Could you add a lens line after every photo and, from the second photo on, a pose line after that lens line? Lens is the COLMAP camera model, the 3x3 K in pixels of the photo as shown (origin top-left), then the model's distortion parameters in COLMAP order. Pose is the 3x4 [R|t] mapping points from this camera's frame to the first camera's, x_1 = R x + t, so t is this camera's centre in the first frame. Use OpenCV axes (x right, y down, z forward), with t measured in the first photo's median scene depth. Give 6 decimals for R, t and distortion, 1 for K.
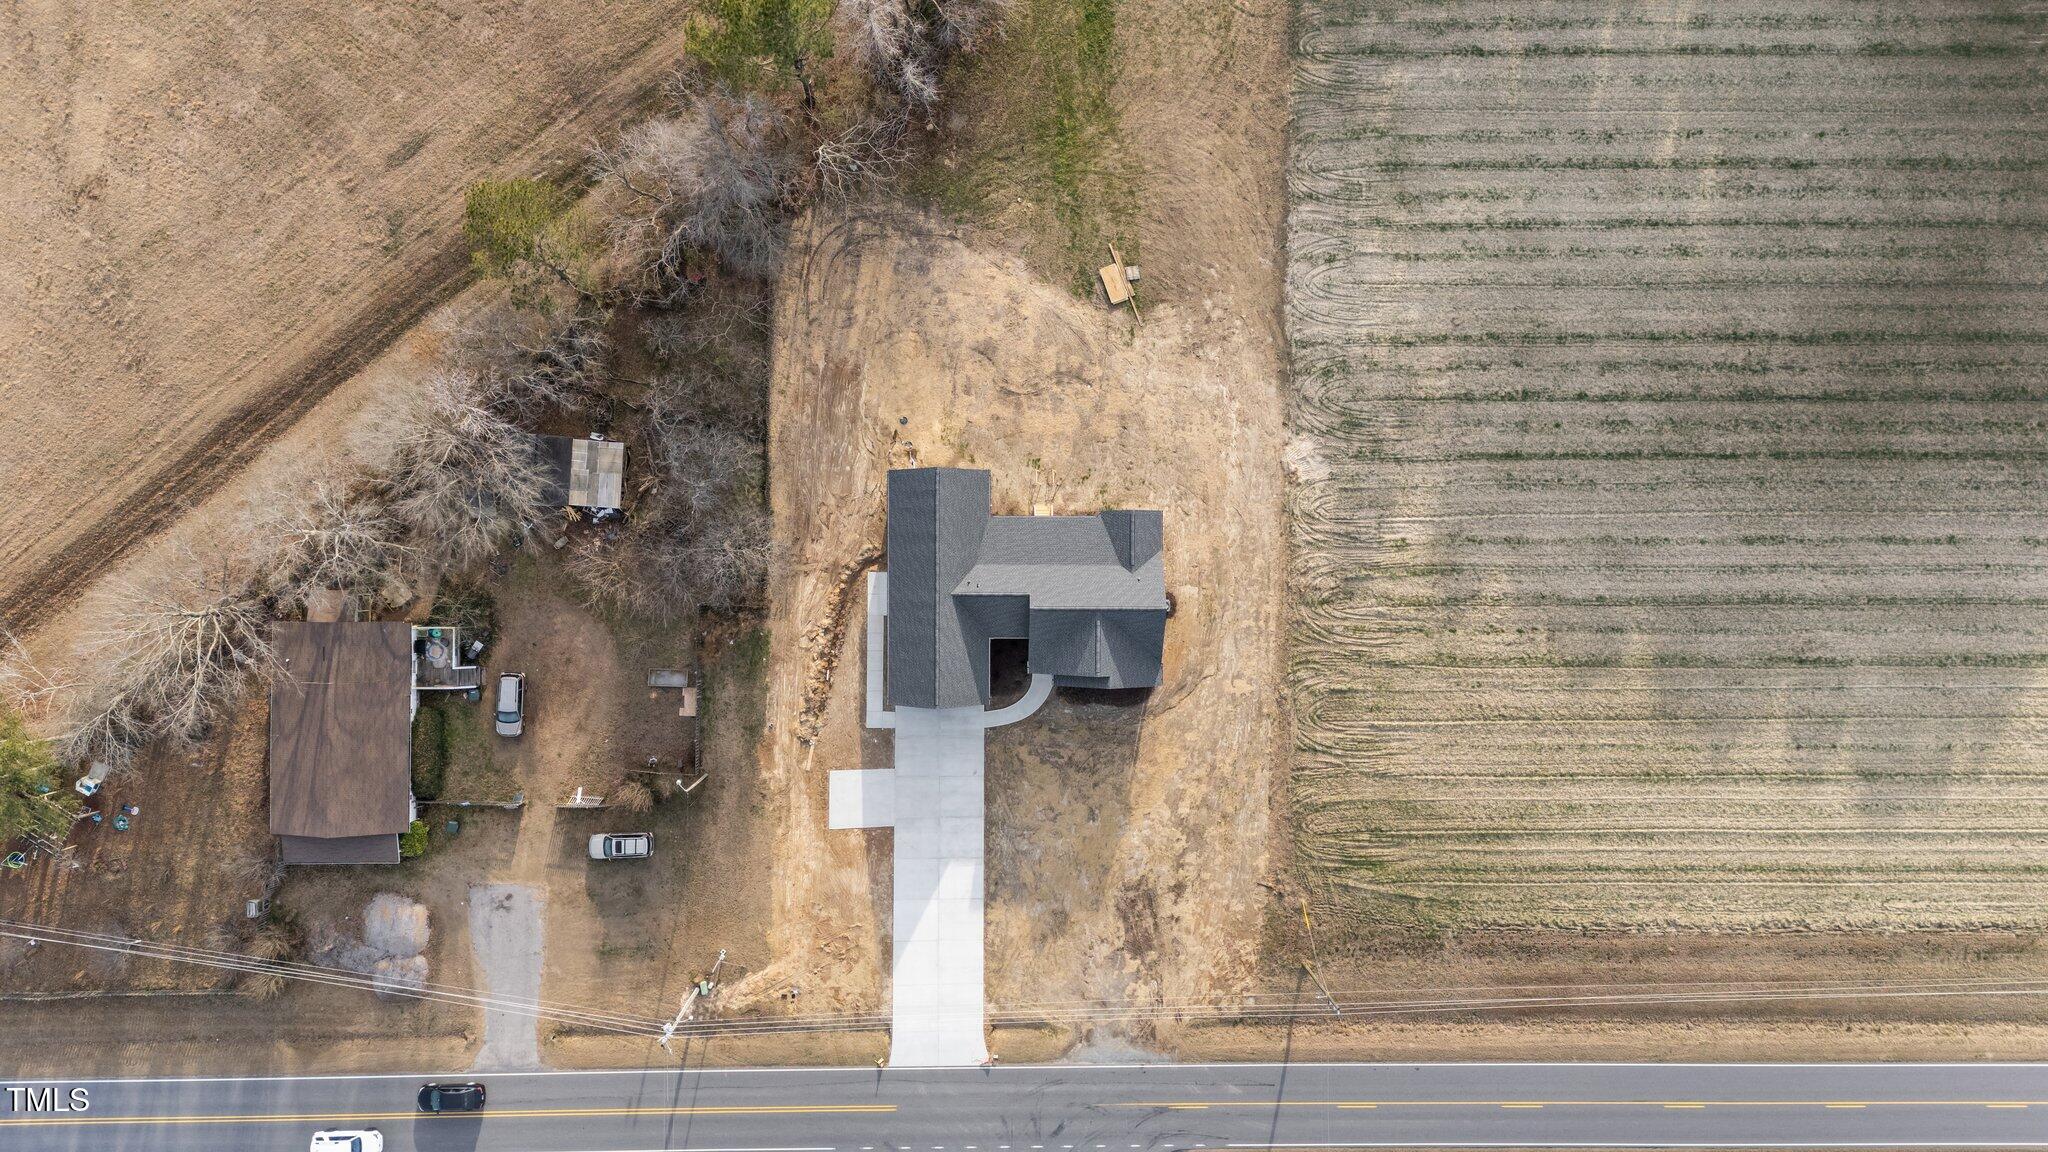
lens RADIAL K [[1487.1, 0, 1020.1], [0, 1487.1, 572.7], [0, 0, 1]] dist [0.114544, -0.198372]
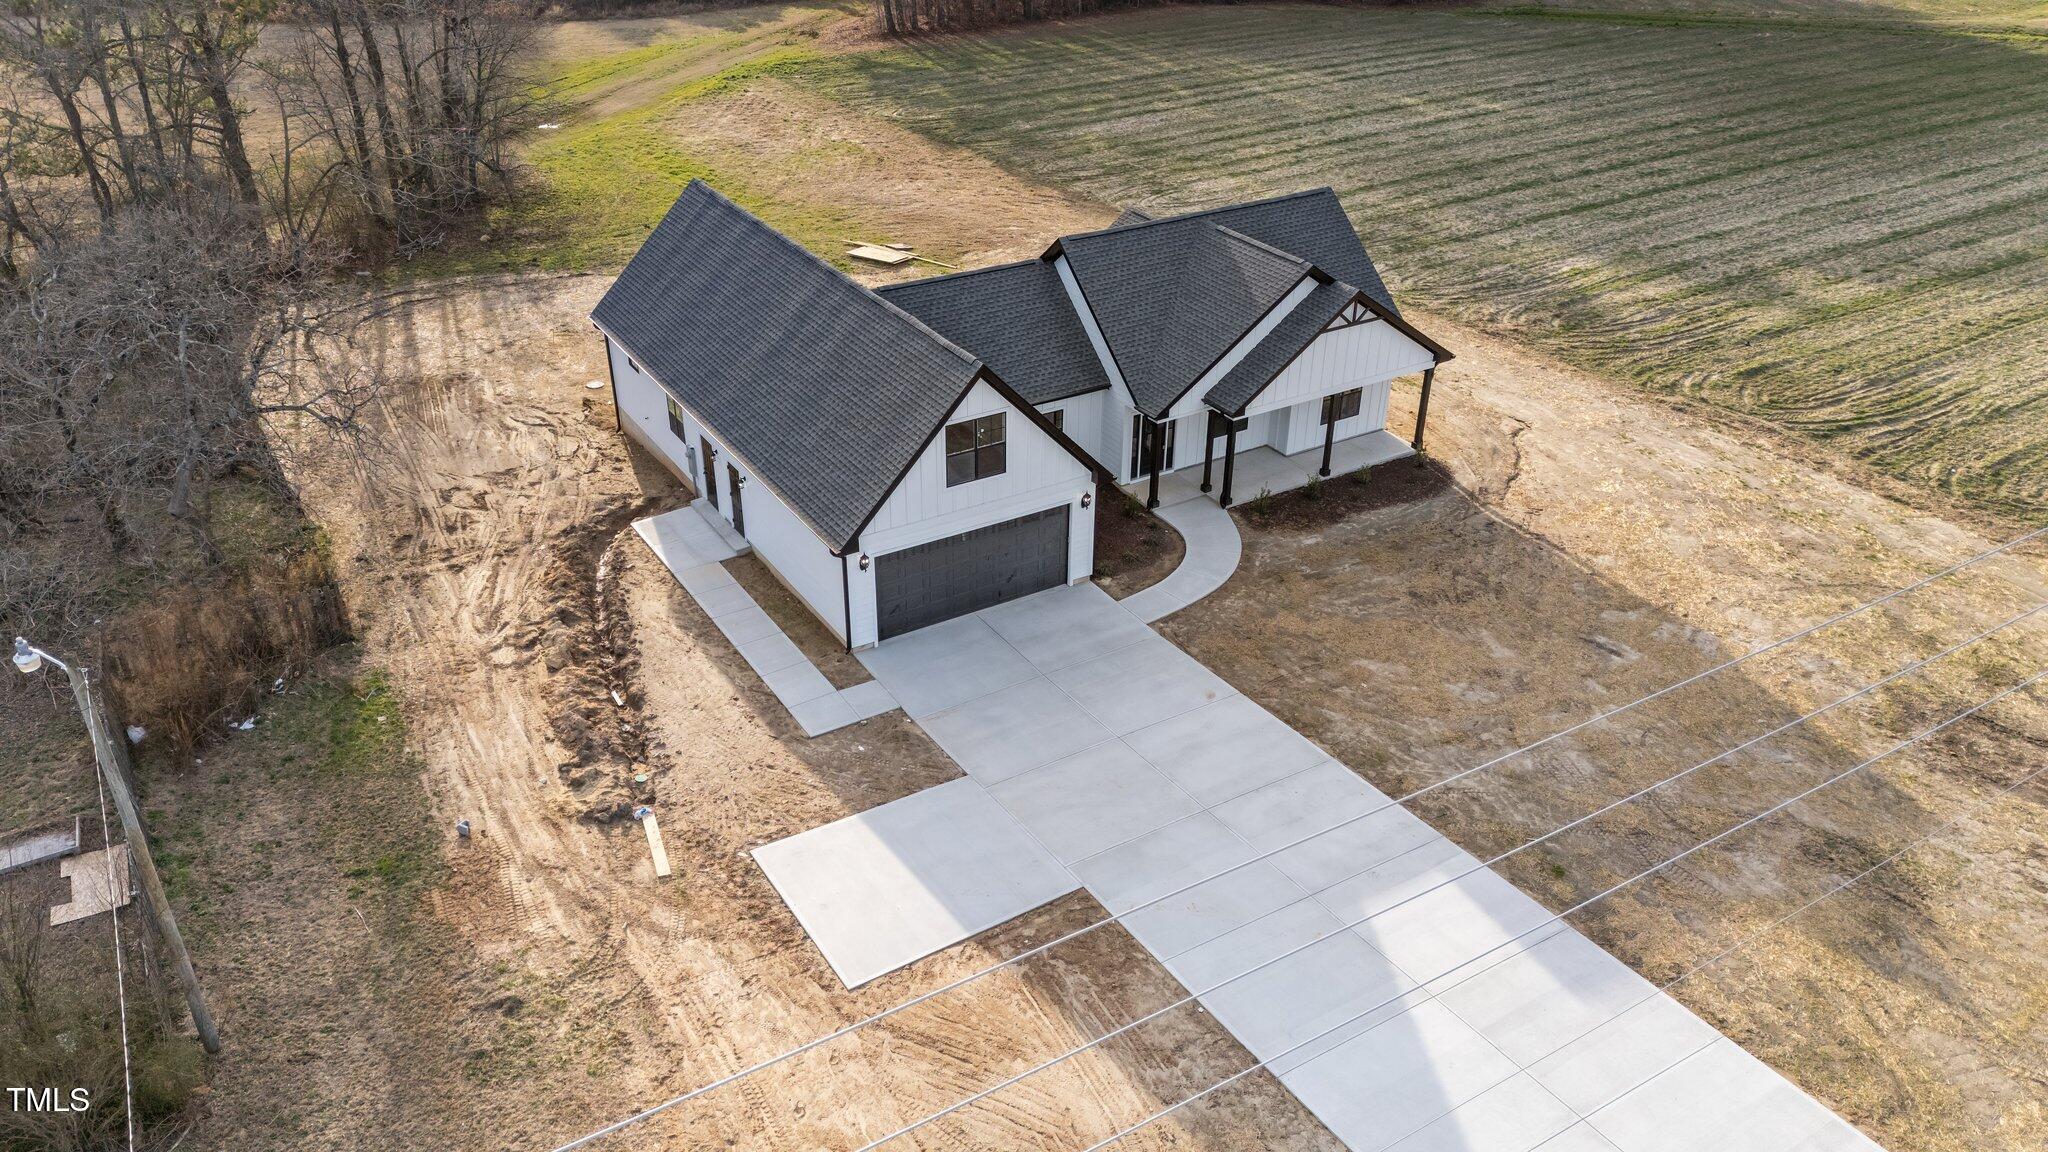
lens RADIAL K [[1500.3, 0, 1036.6], [0, 1500.3, 568.6], [0, 0, 1]] dist [0.091458, -0.130458]
pose [[0.844723, -0.288767, 0.450618, -0.187688], [0.534146, 0.401936, -0.743731, 0.329475], [0.033646, 0.868943, 0.493768, 0.834326]]
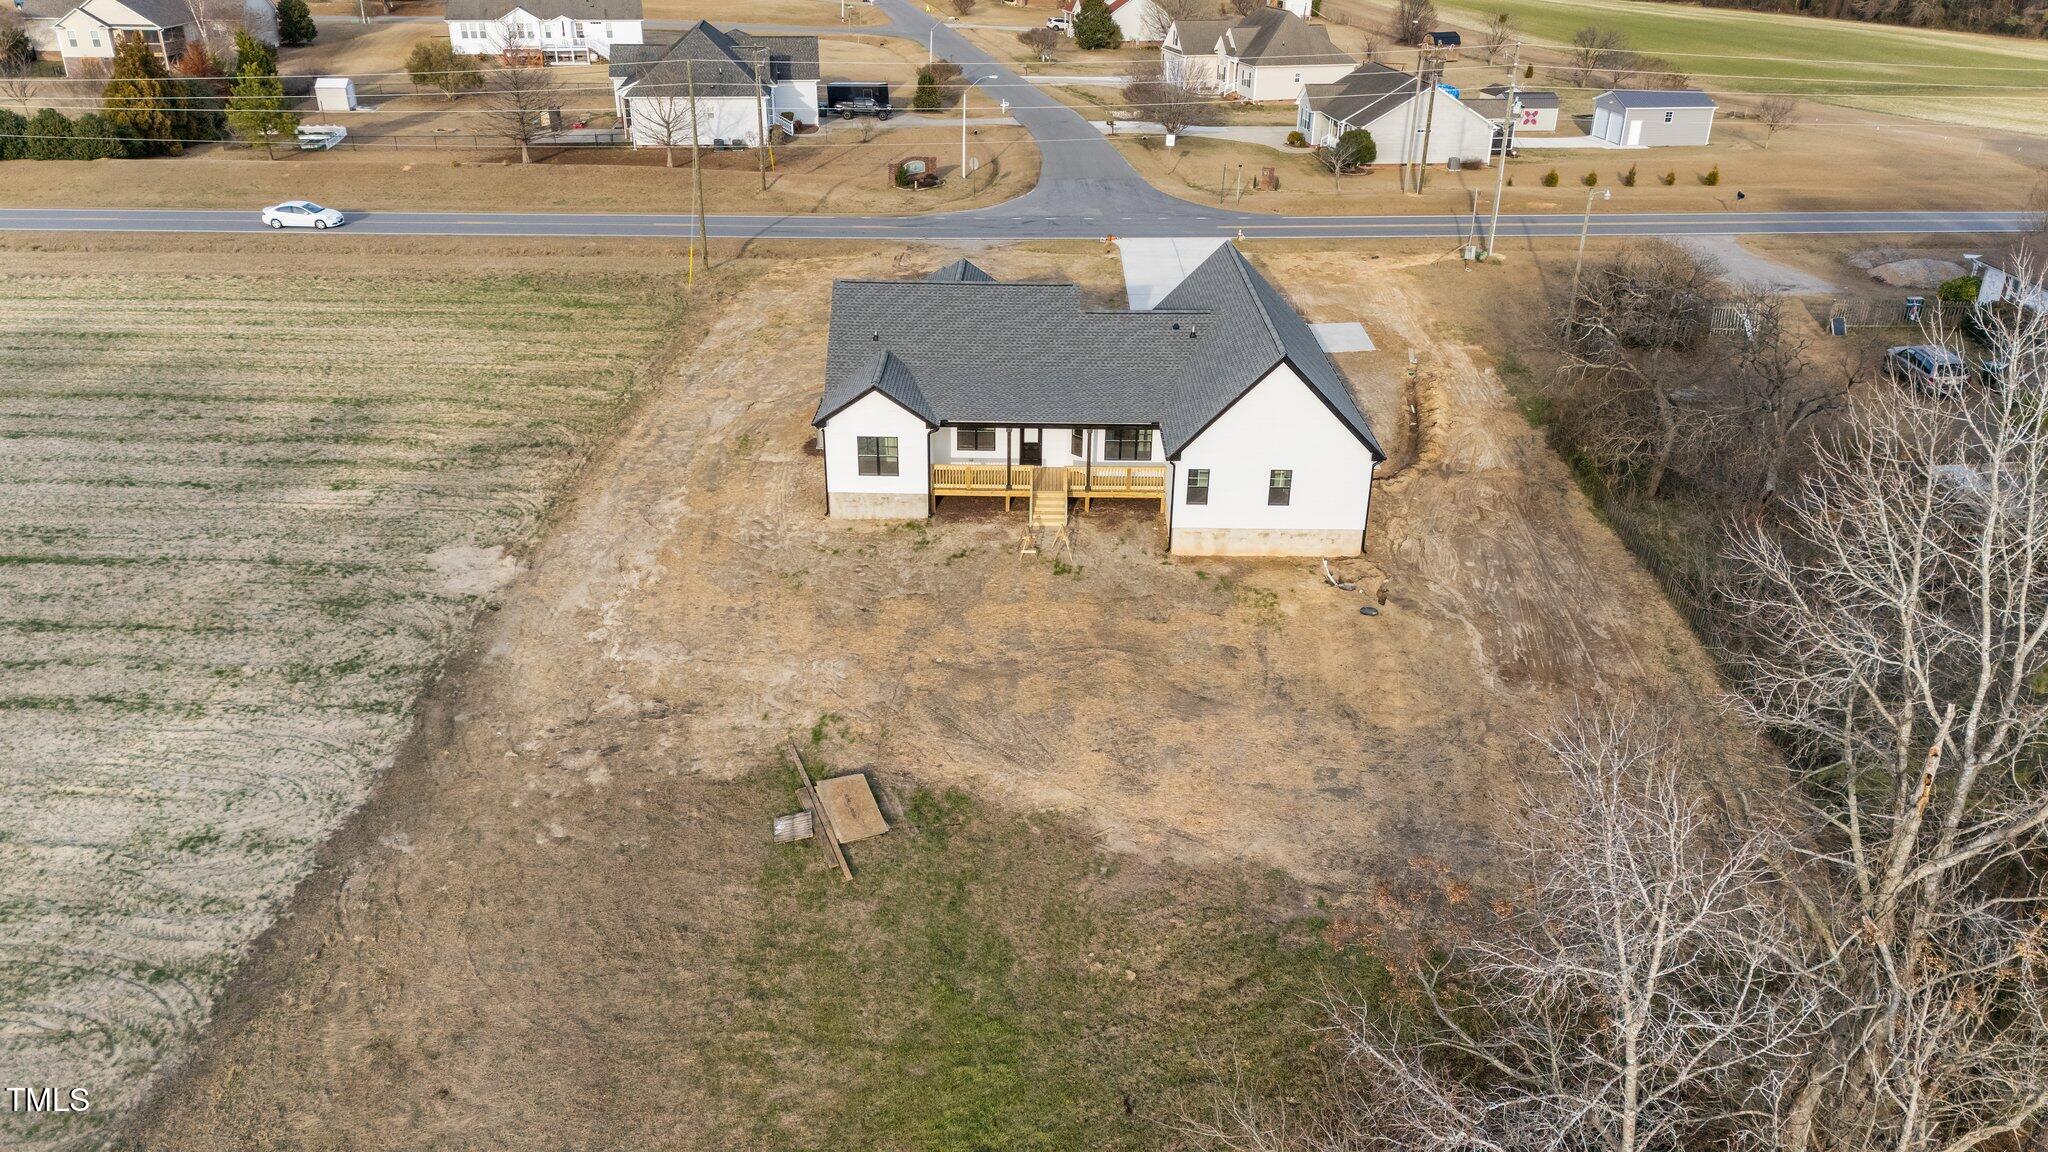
lens RADIAL K [[1454.6, 0, 988.8], [0, 1454.6, 610.8], [0, 0, 1]] dist [0.093909, -0.106542]
pose [[-0.998880, -0.047002, 0.005467, 0.030985], [0.026700, -0.464461, 0.885191, -0.486590], [-0.039066, 0.884345, 0.465196, 0.811310]]
